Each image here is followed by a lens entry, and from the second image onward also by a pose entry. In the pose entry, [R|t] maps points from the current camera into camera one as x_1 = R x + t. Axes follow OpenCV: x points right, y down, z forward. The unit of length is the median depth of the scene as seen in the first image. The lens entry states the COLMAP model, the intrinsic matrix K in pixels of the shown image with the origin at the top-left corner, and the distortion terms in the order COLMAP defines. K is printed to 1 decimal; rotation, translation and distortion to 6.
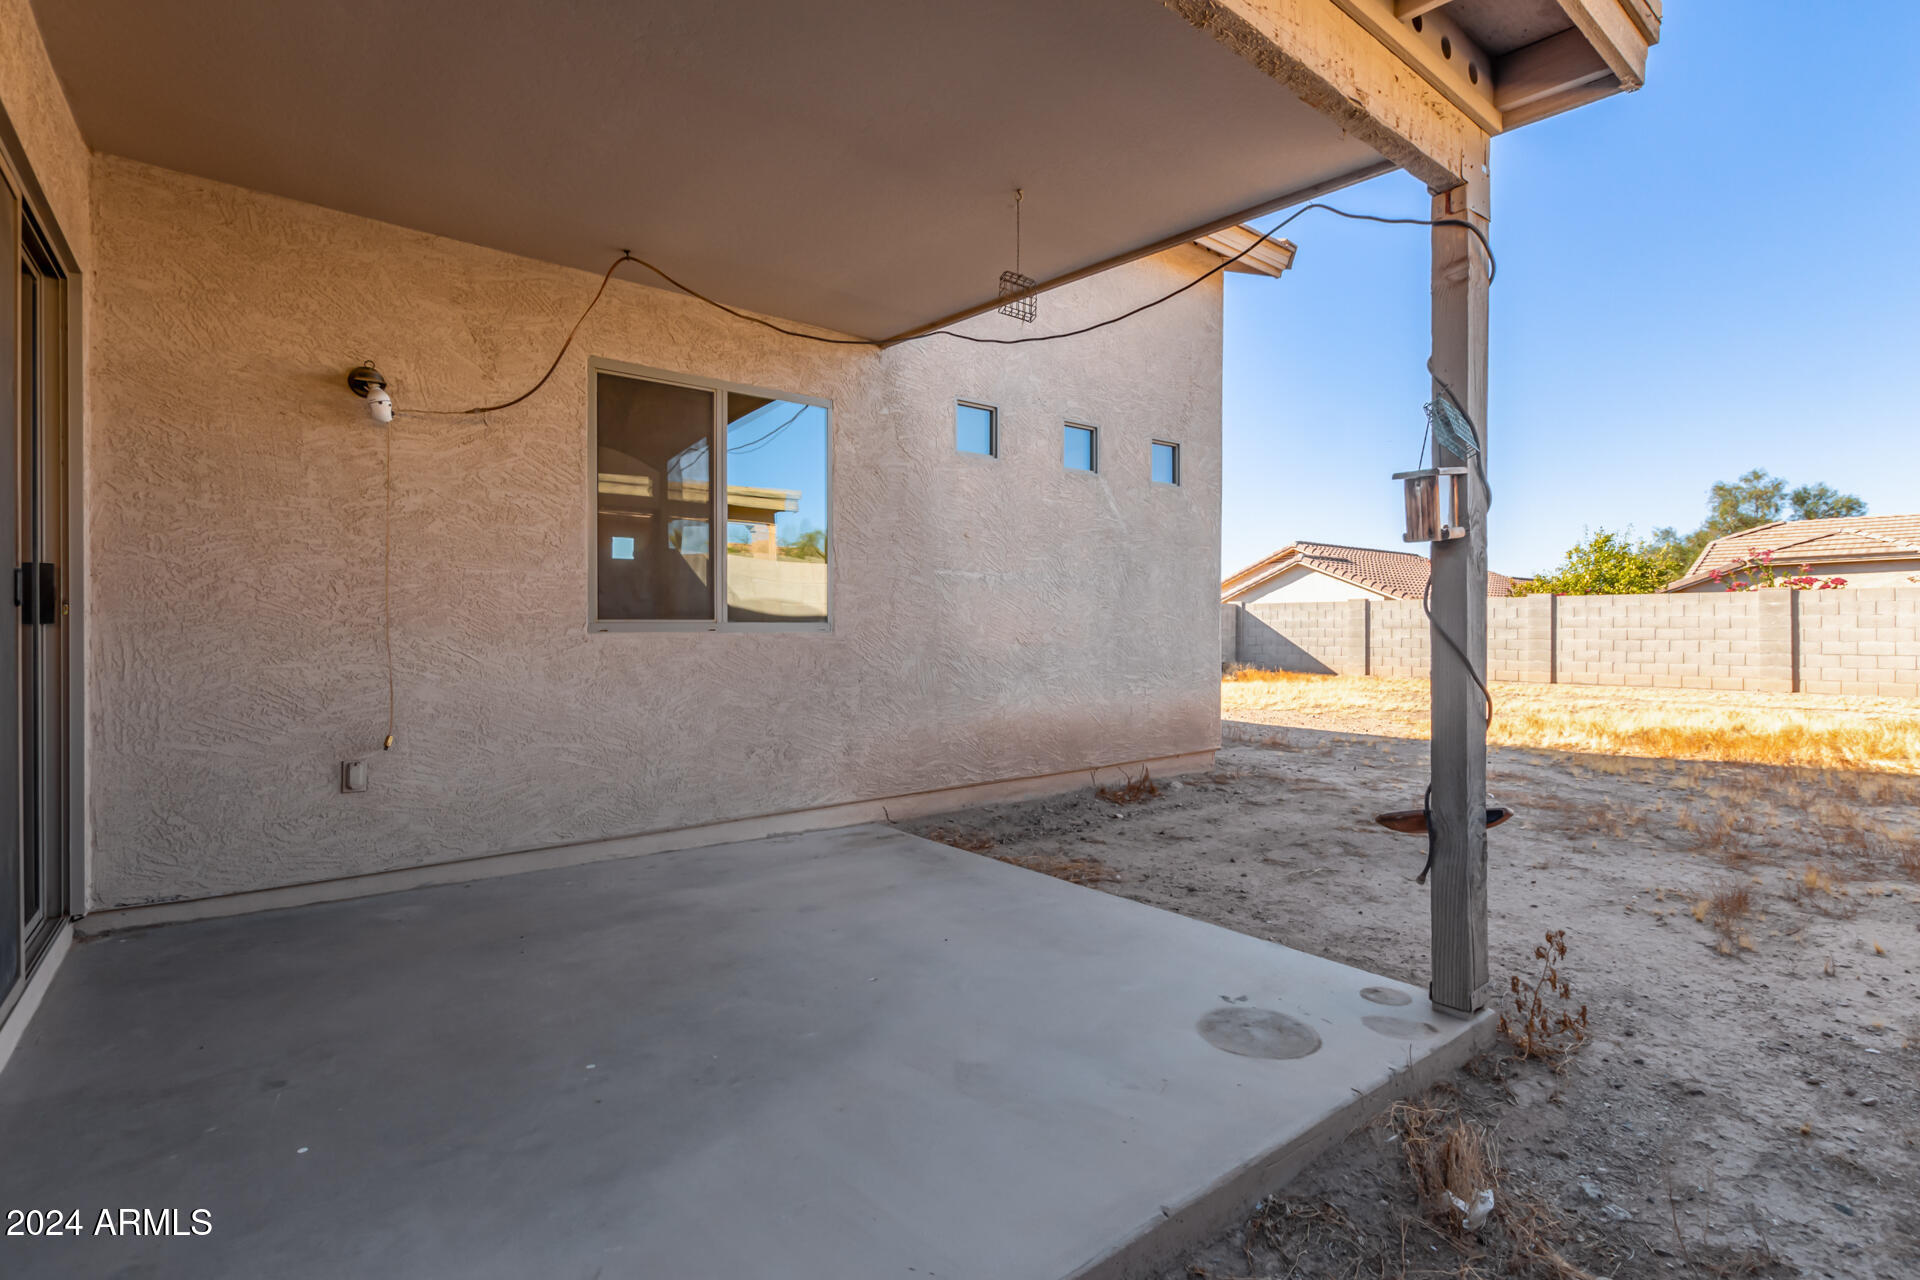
lens RADIAL K [[873.8, 0, 955.0], [0, 873.8, 622.0], [0, 0, 1]] dist [0.004556, -0.000055]
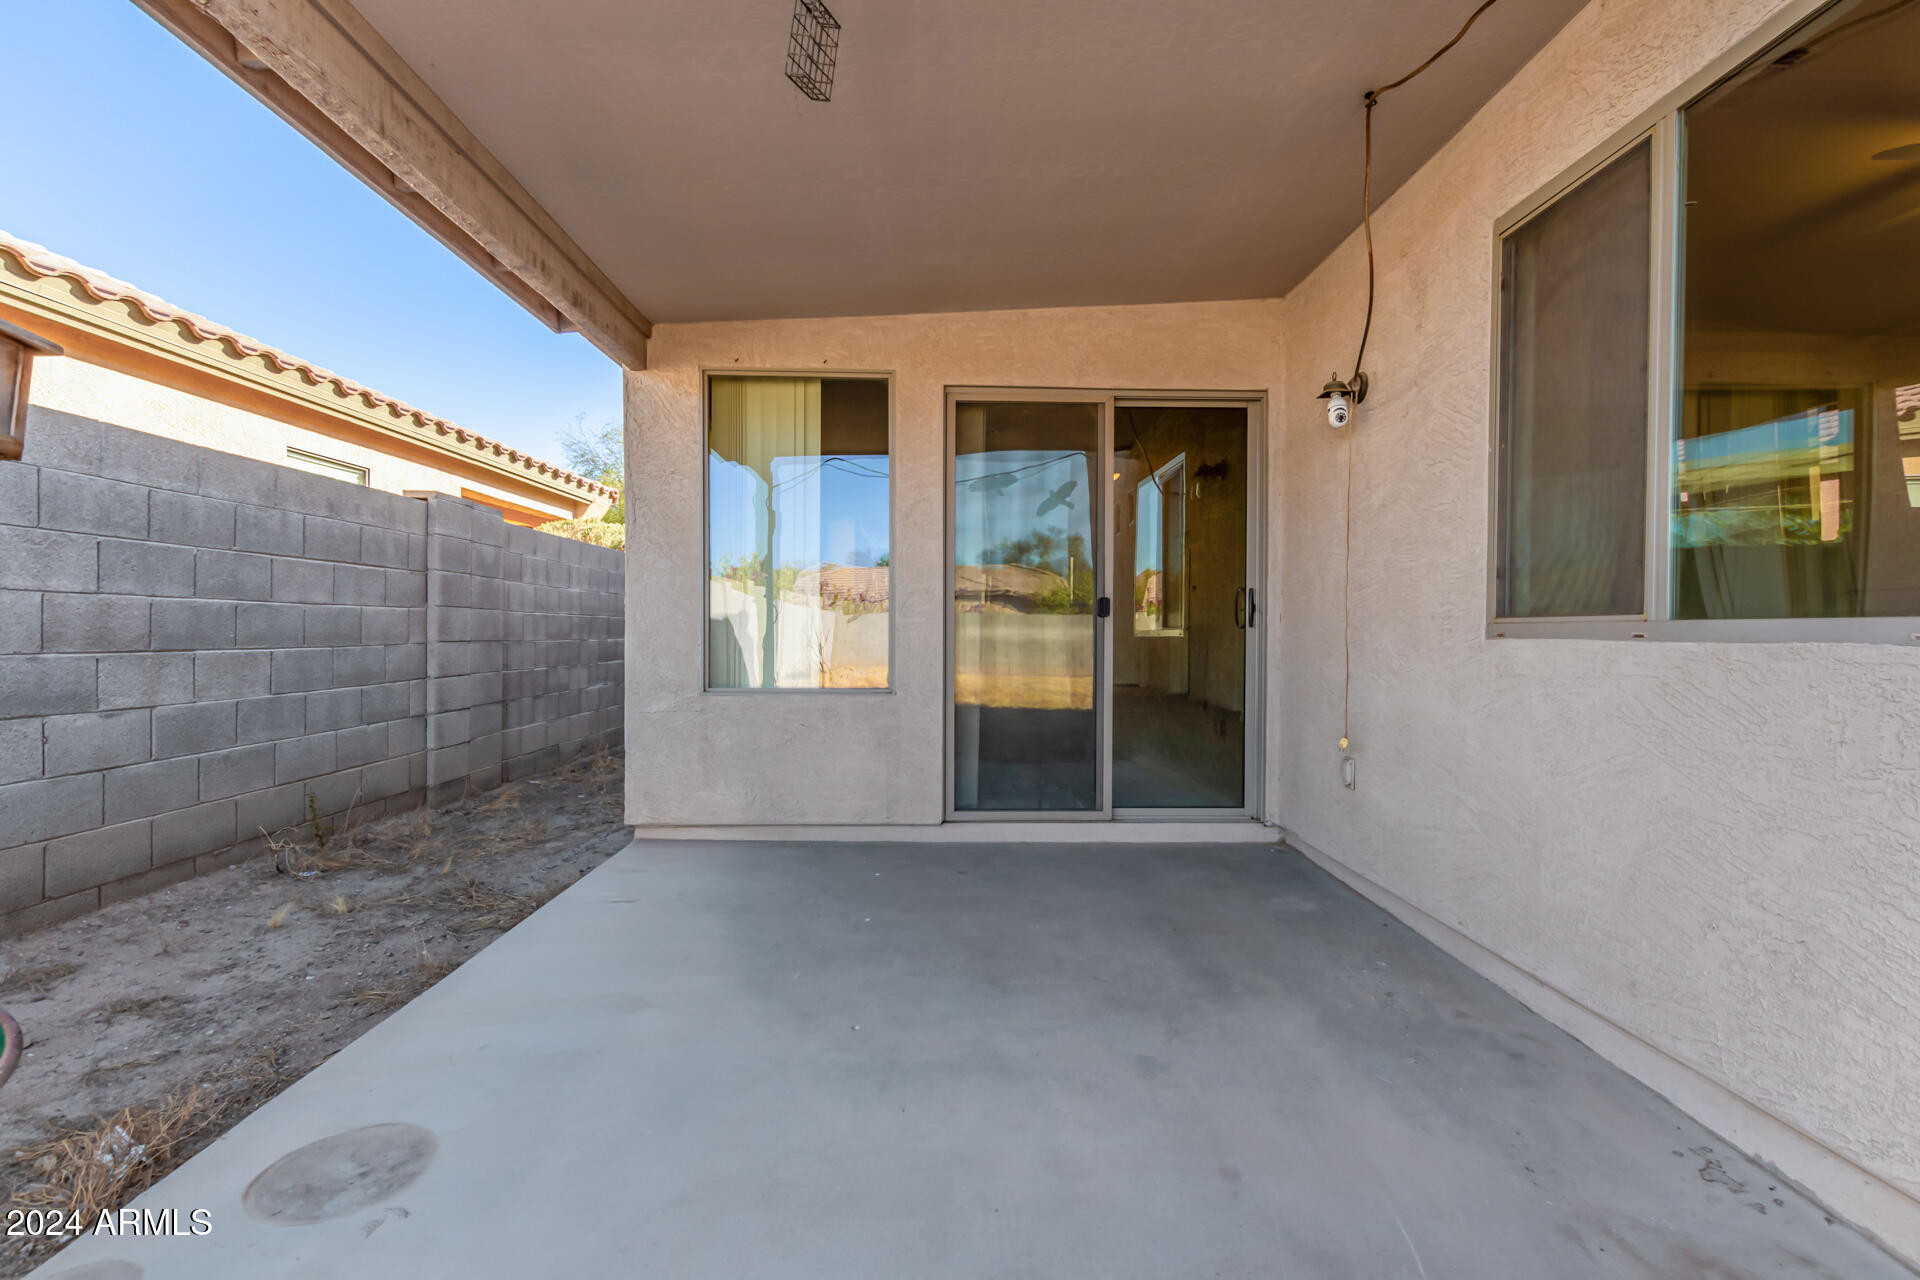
lens RADIAL K [[887.3, 0, 968.8], [0, 887.3, 638.9], [0, 0, 1]] dist [0.004917, -0.000304]
pose [[-0.603268, 0.004228, -0.797527, 0.382788], [-0.002840, 0.999968, 0.007449, 0.009347], [0.797534, 0.006759, -0.603237, 1.143427]]
